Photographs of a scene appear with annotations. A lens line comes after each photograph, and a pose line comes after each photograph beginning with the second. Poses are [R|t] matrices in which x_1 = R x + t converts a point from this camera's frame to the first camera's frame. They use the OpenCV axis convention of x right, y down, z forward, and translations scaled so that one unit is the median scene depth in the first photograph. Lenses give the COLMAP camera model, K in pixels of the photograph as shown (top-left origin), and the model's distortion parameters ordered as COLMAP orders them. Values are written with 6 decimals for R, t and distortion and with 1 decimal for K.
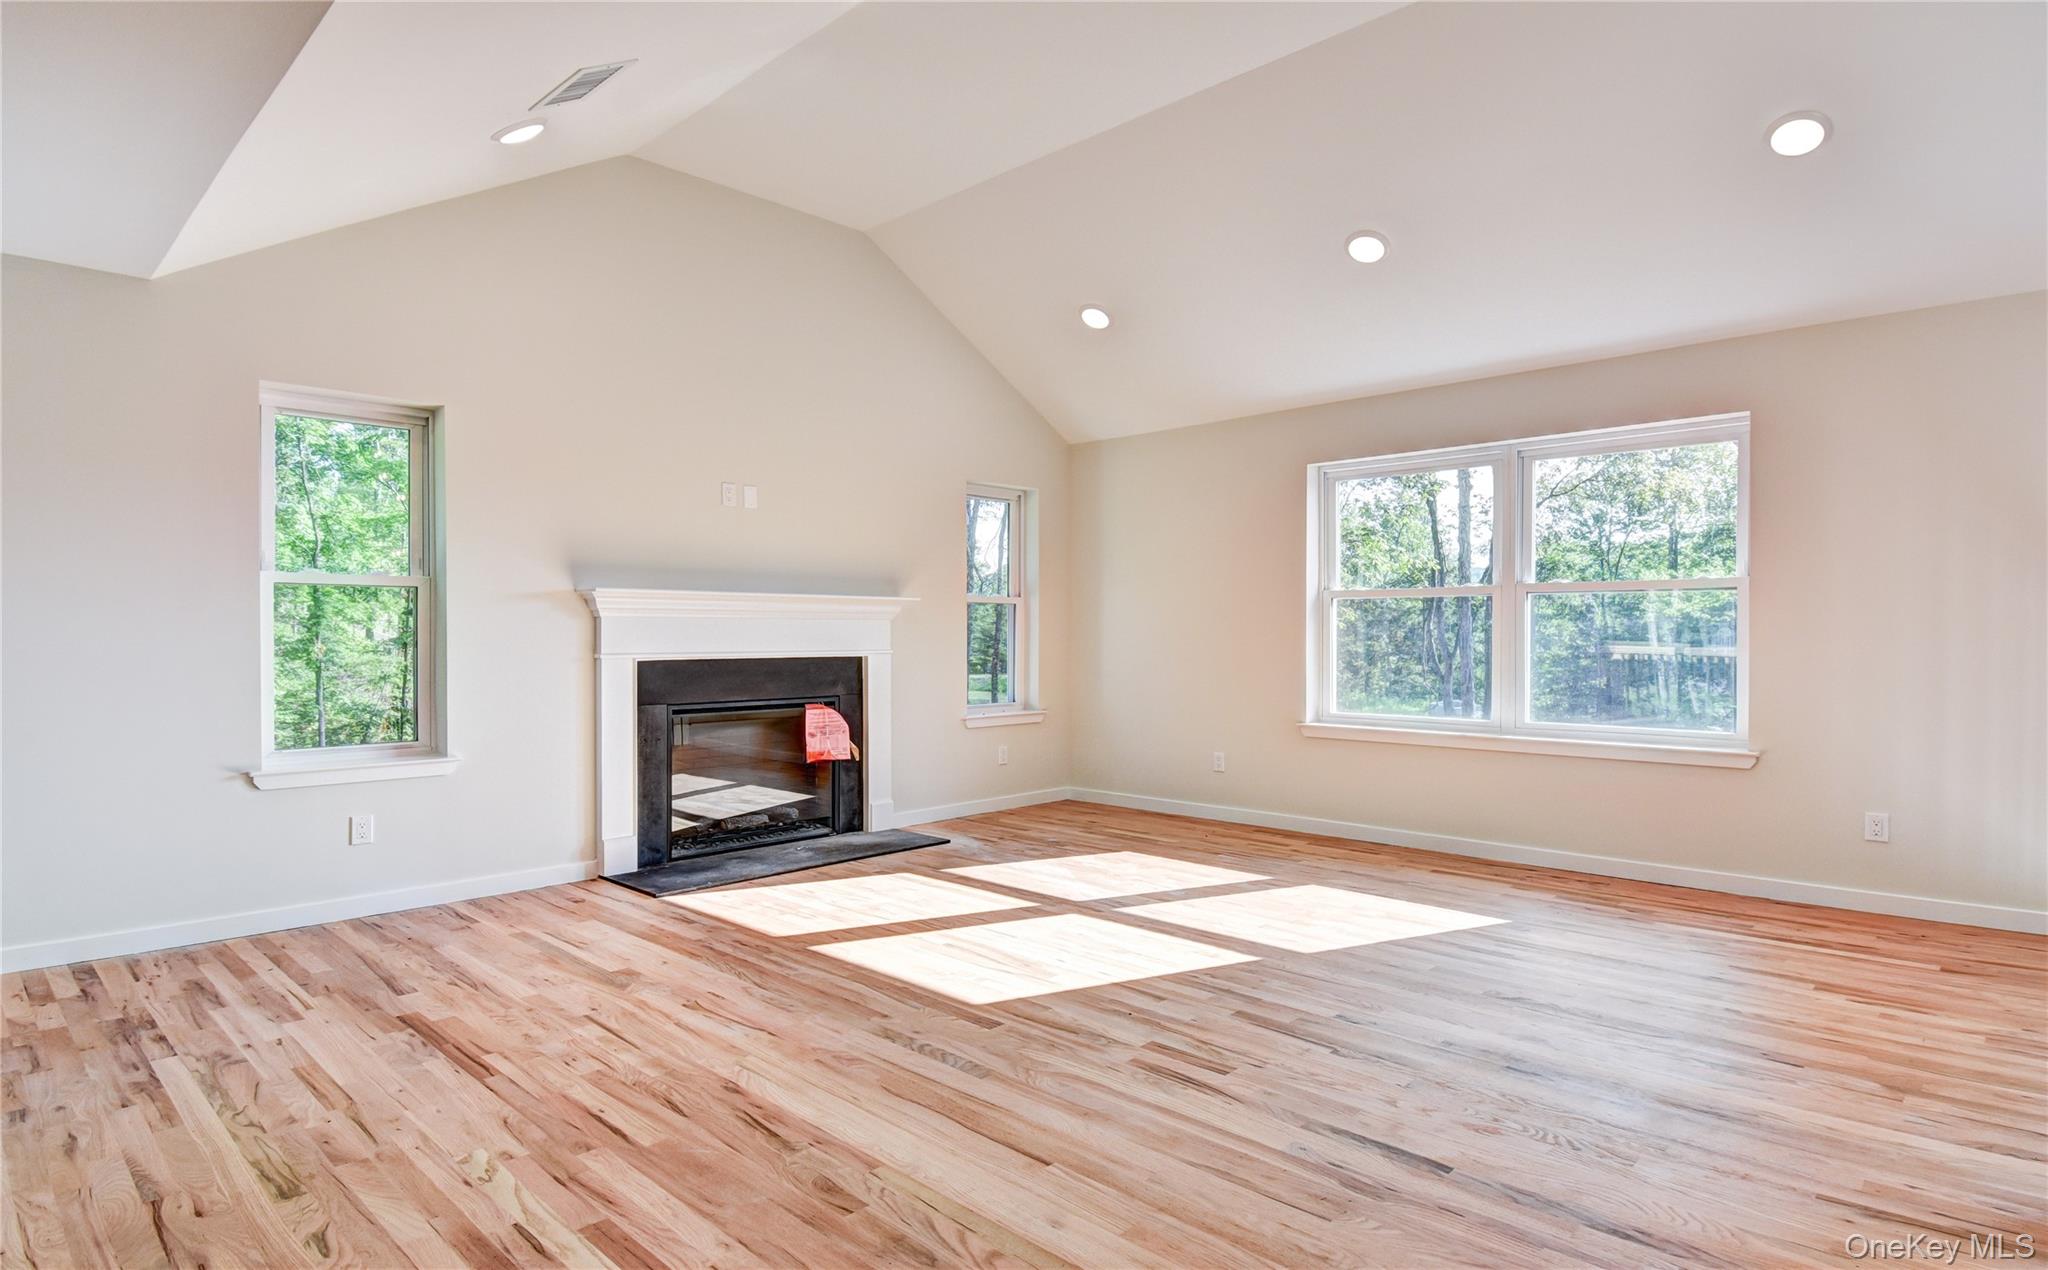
lens RADIAL K [[1072.7, 0, 1030.8], [0, 1072.7, 639.8], [0, 0, 1]] dist [-0.001245, -0.005472]
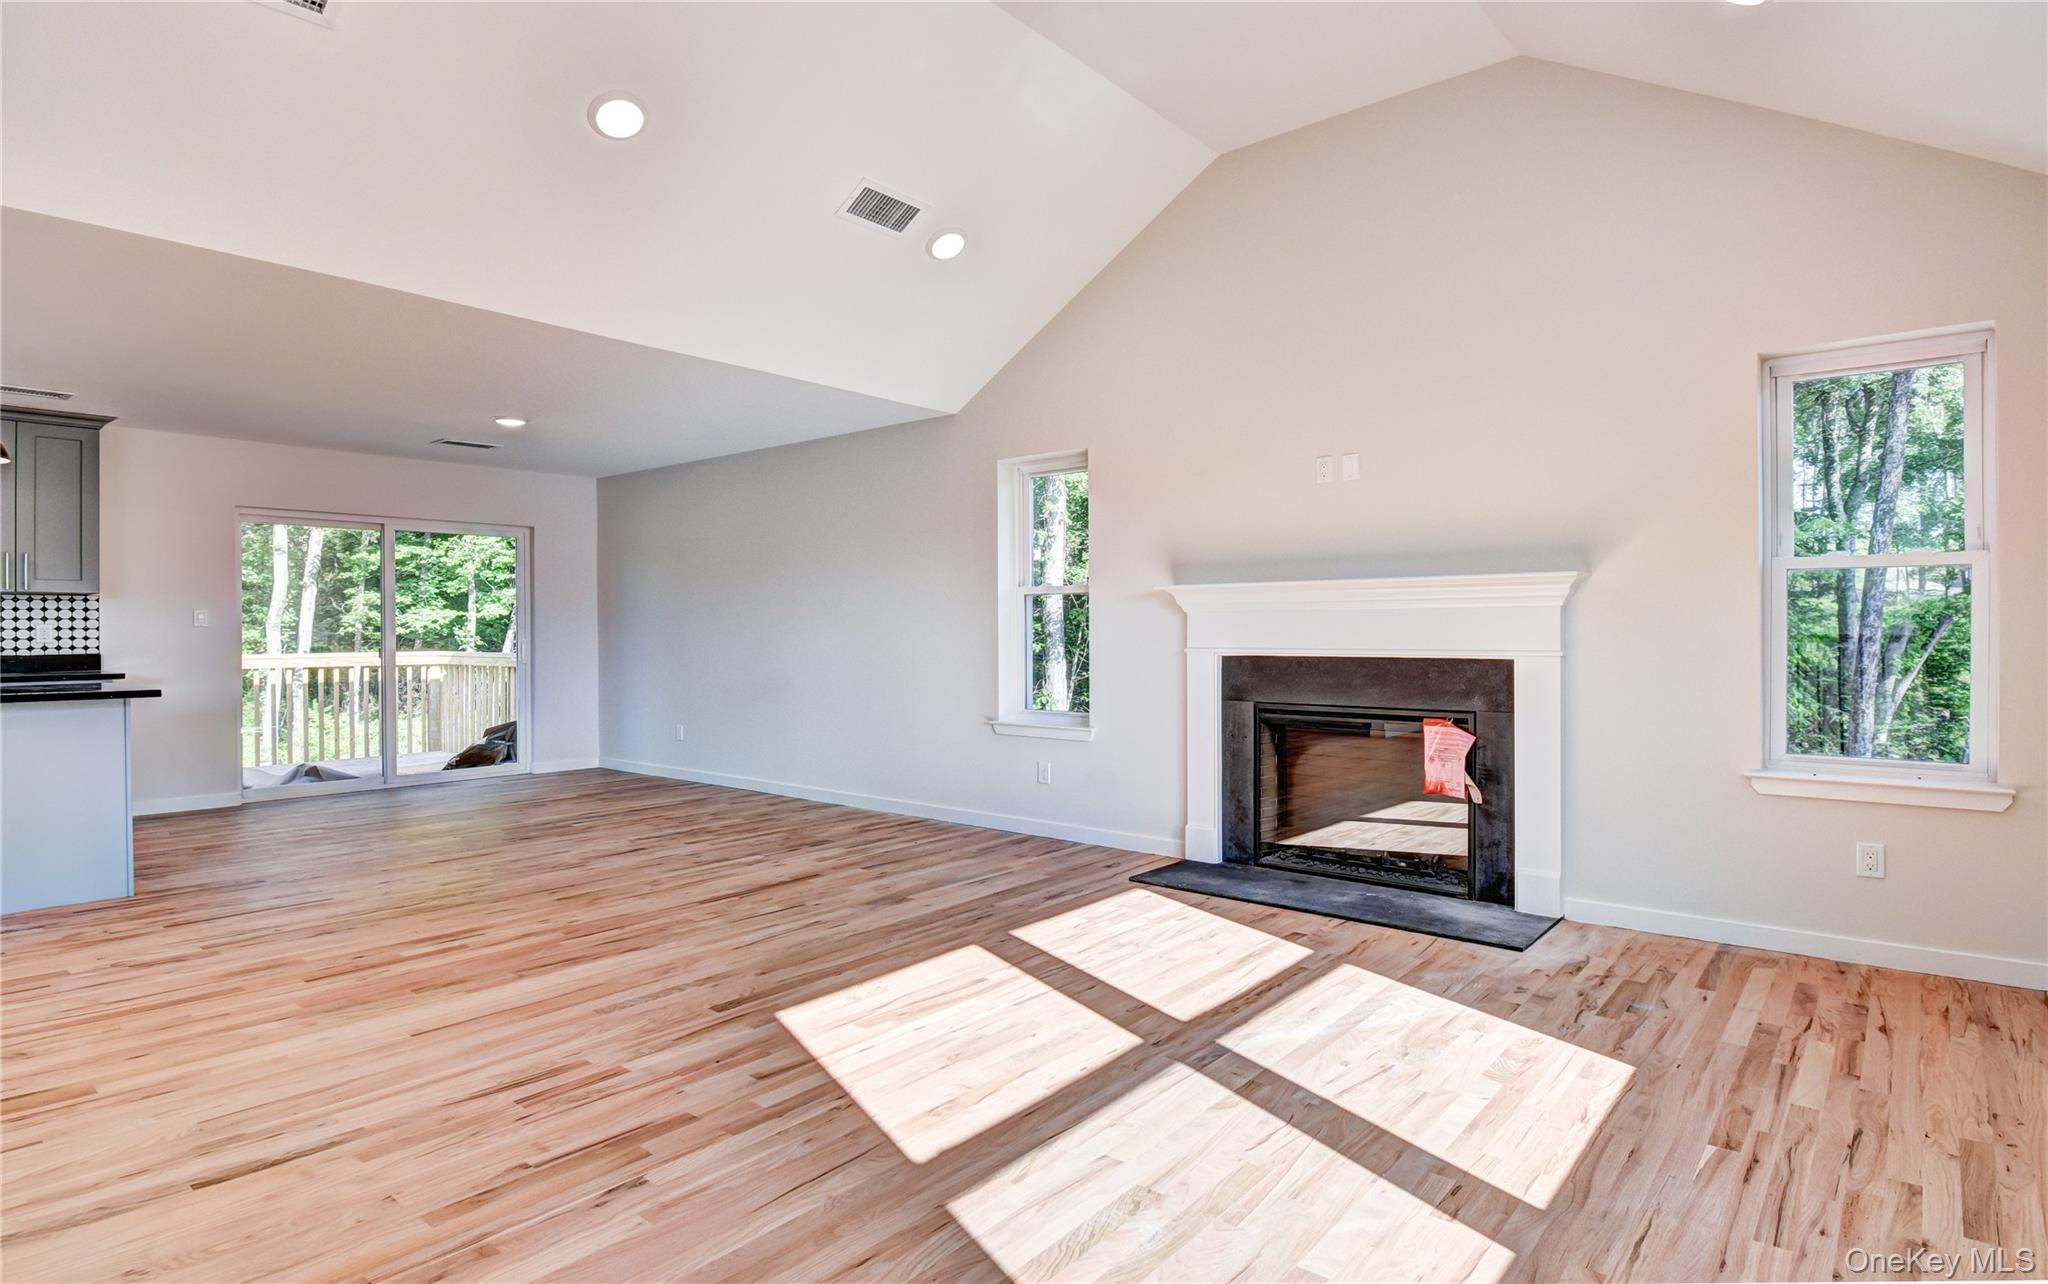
lens RADIAL K [[1072.7, 0, 1027.4], [0, 1072.7, 632.0], [0, 0, 1]] dist [-0.001245, -0.005472]
pose [[0.061755, 0.006606, -0.998070, 0.868682], [0.000071, 0.999978, 0.006623, -0.012394], [0.998091, -0.000480, 0.061753, 1.049689]]
